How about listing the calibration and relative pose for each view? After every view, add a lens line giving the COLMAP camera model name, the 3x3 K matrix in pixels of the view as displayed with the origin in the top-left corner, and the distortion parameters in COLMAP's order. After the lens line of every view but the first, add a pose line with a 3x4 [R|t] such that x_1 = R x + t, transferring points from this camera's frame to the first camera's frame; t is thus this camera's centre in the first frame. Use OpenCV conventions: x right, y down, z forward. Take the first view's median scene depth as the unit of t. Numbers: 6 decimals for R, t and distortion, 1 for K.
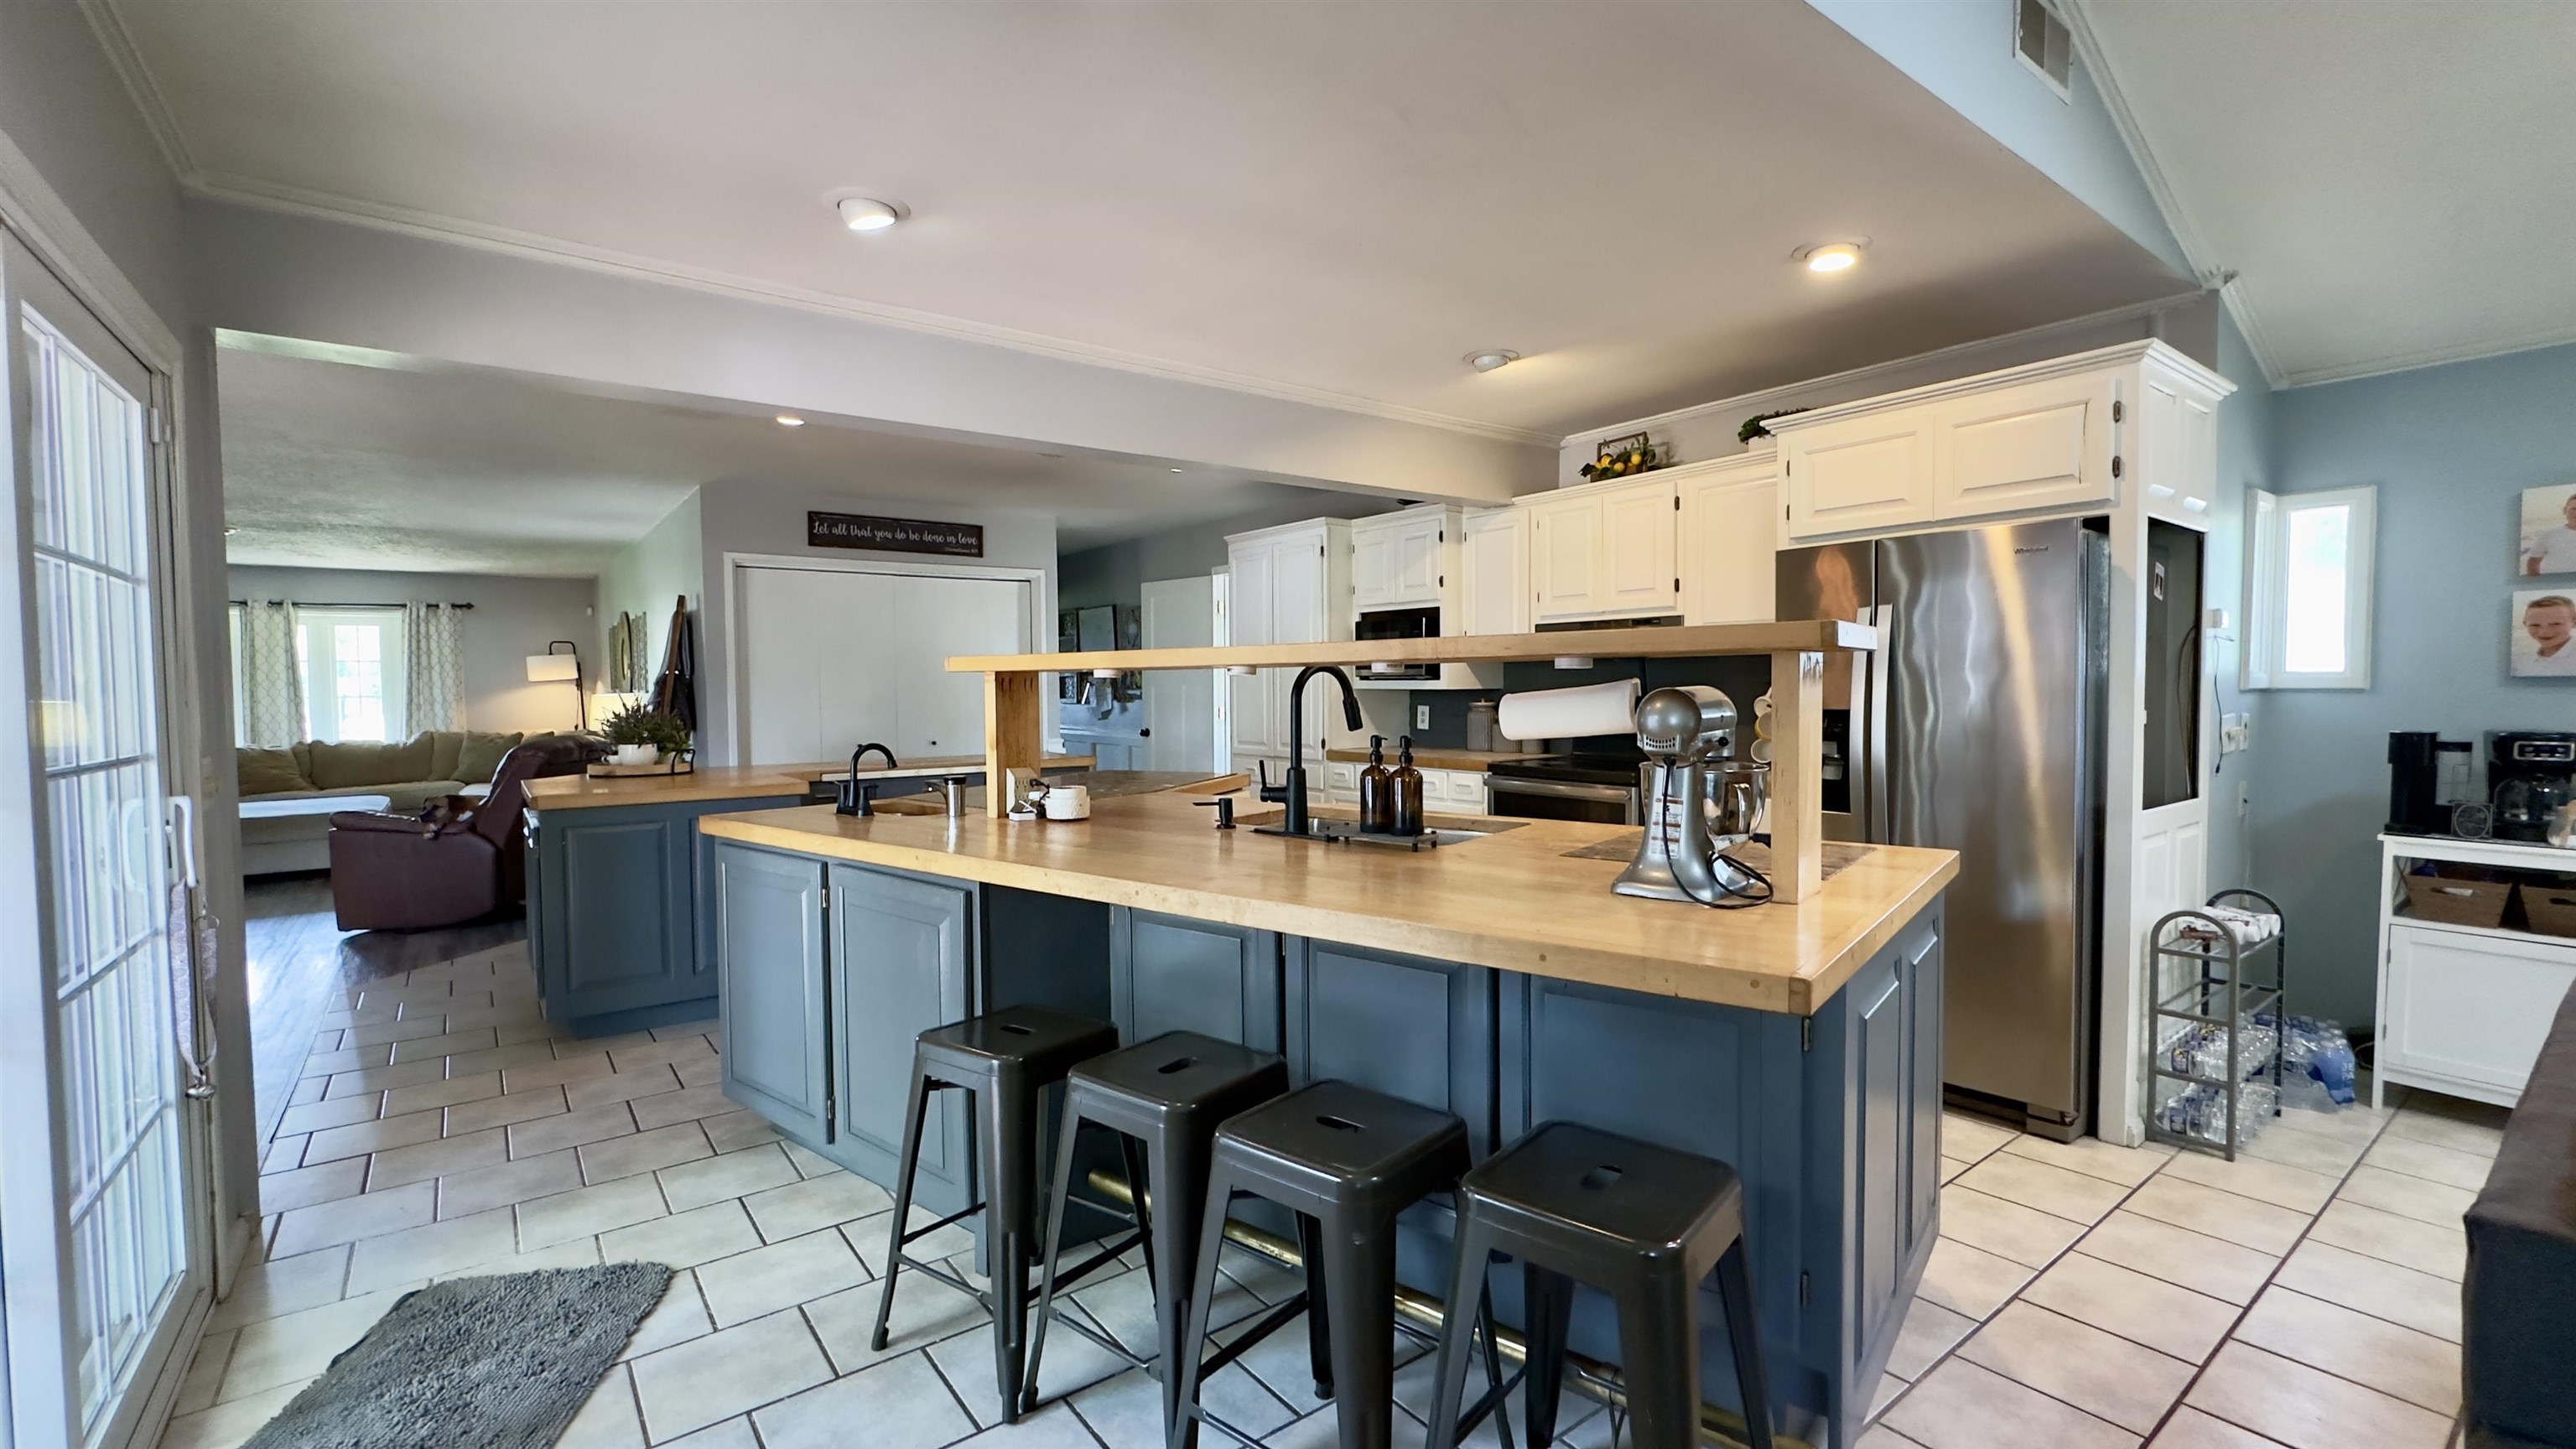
lens RADIAL K [[1087.7, 0, 1293.7], [0, 1087.7, 731.4], [0, 0, 1]] dist [-0.003219, 0.000645]
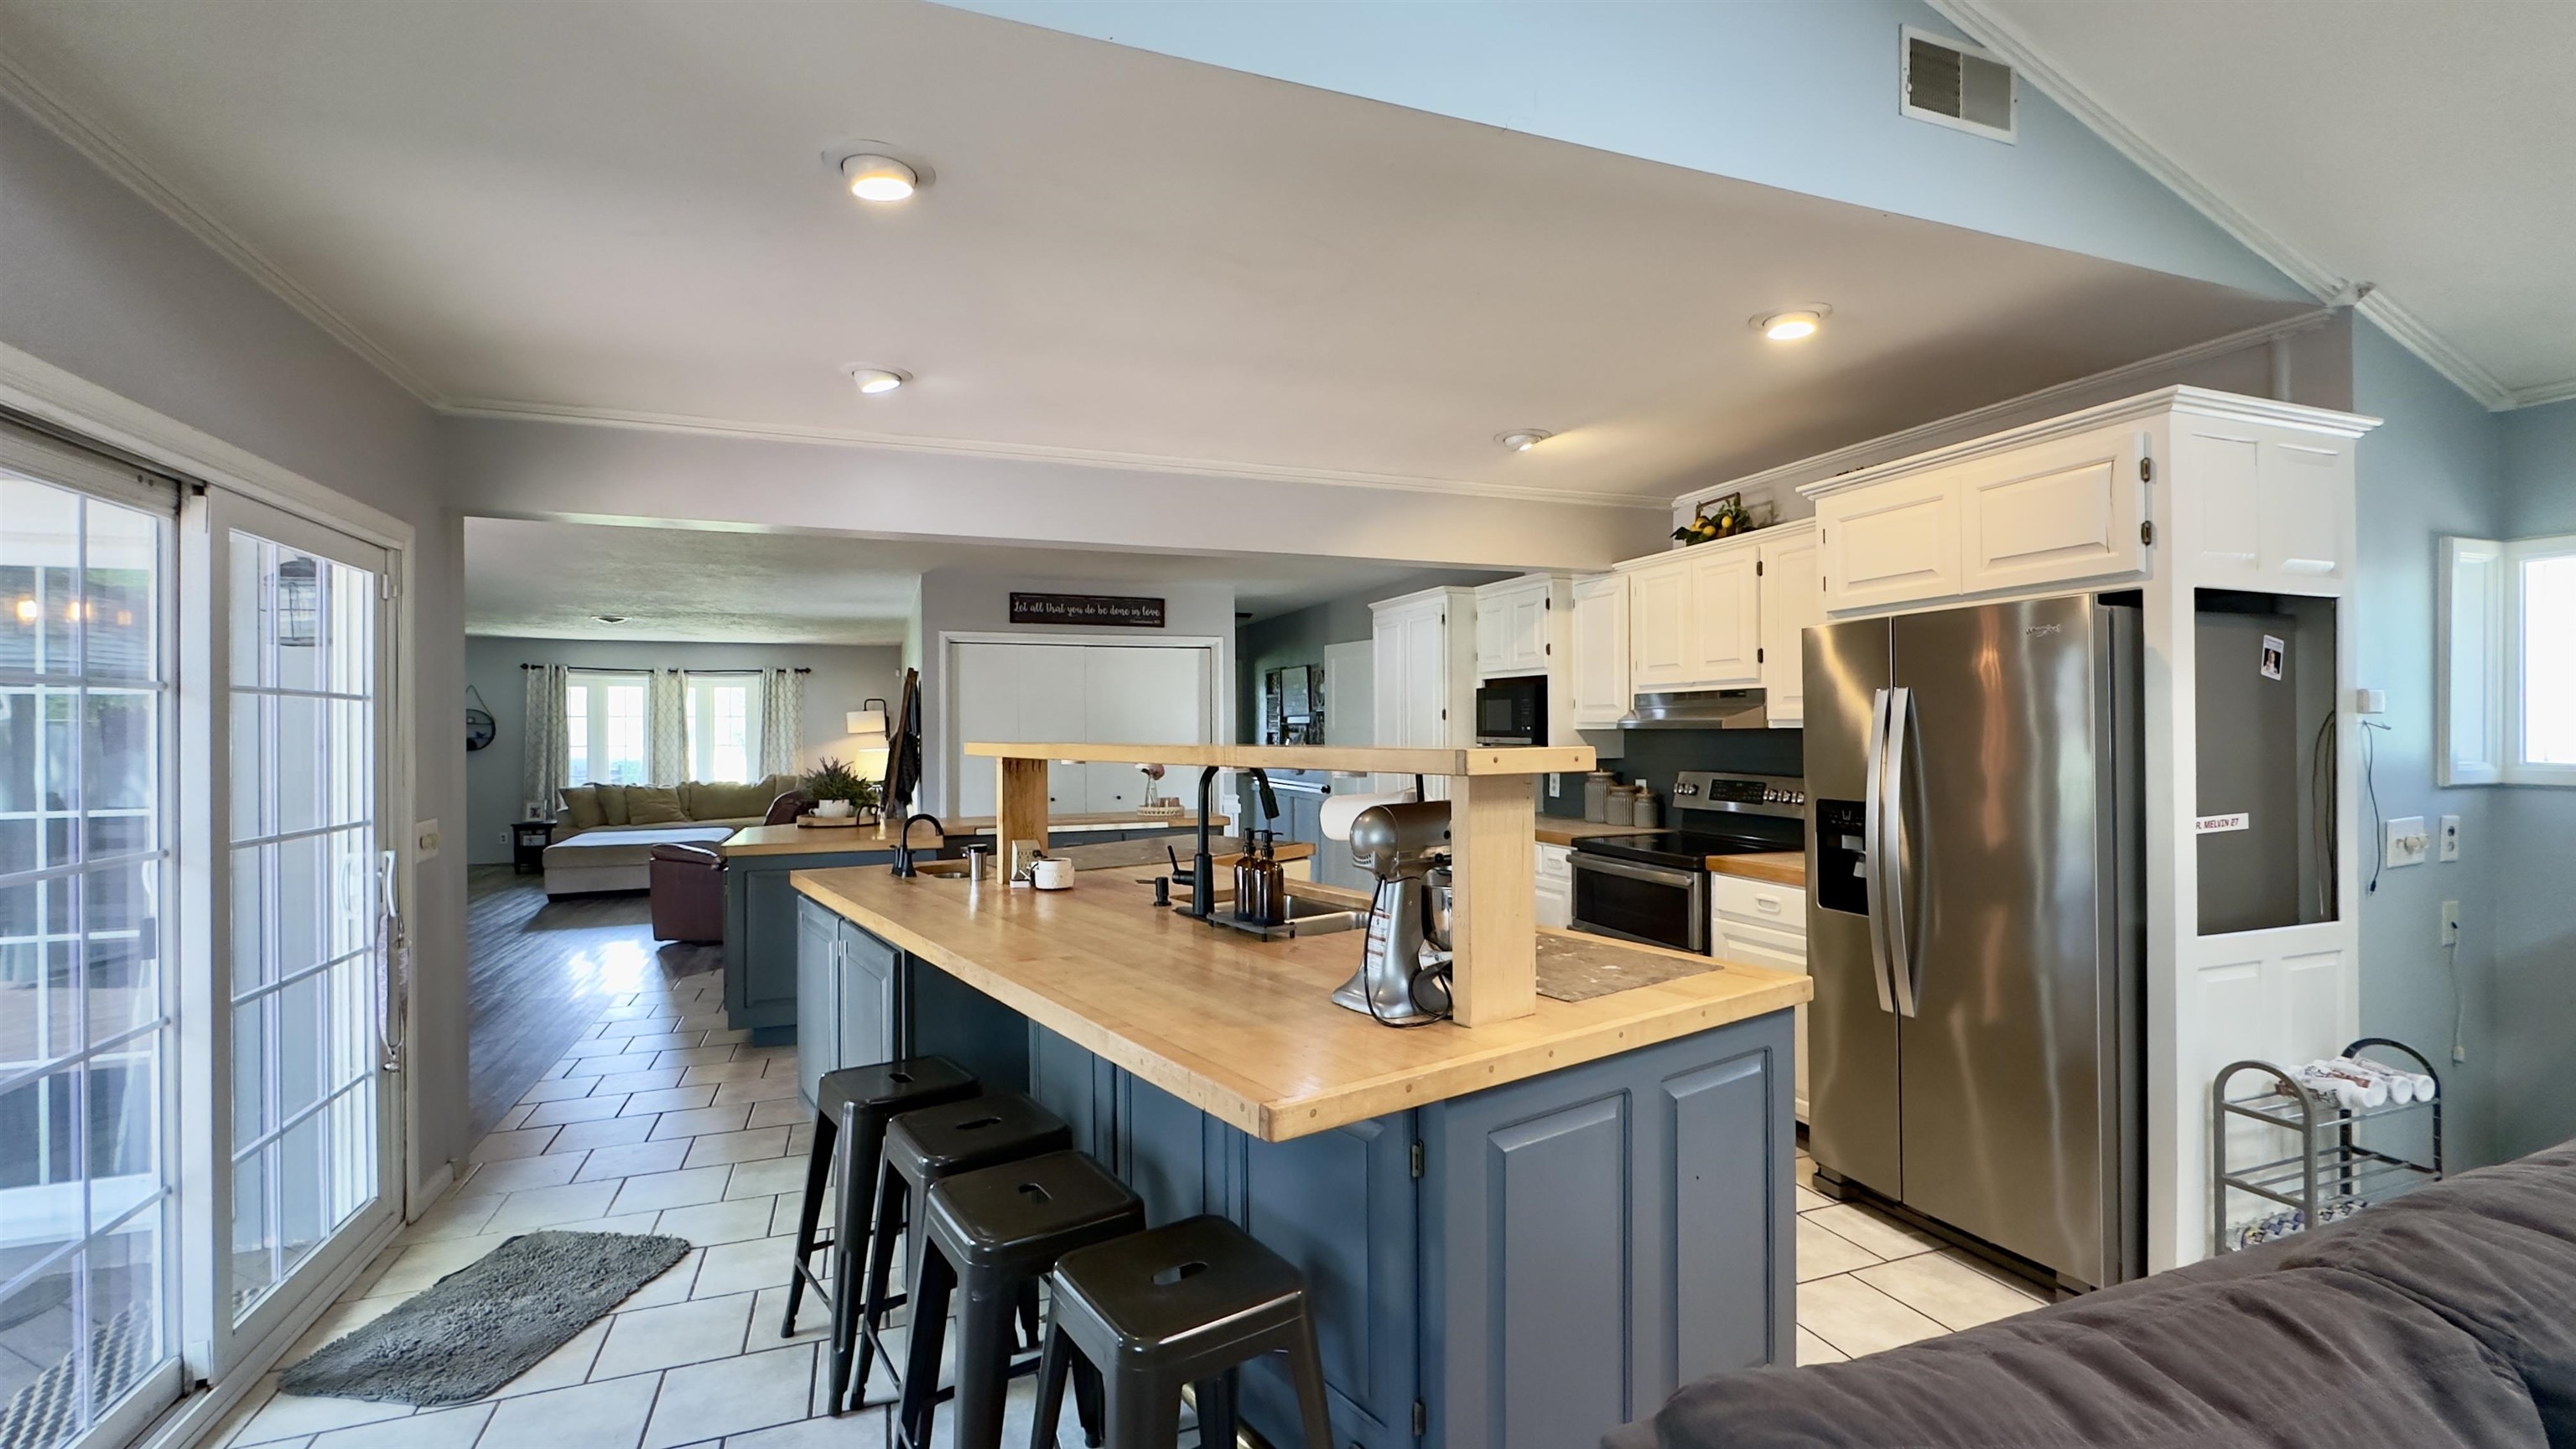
lens RADIAL K [[1087.7, 0, 1283.5], [0, 1087.7, 732.4], [0, 0, 1]] dist [-0.003219, 0.000645]
pose [[0.958930, 0.004822, -0.283603, 0.309258], [-0.015874, 0.999201, -0.036685, -0.038836], [0.283199, 0.039681, 0.958240, -0.010043]]
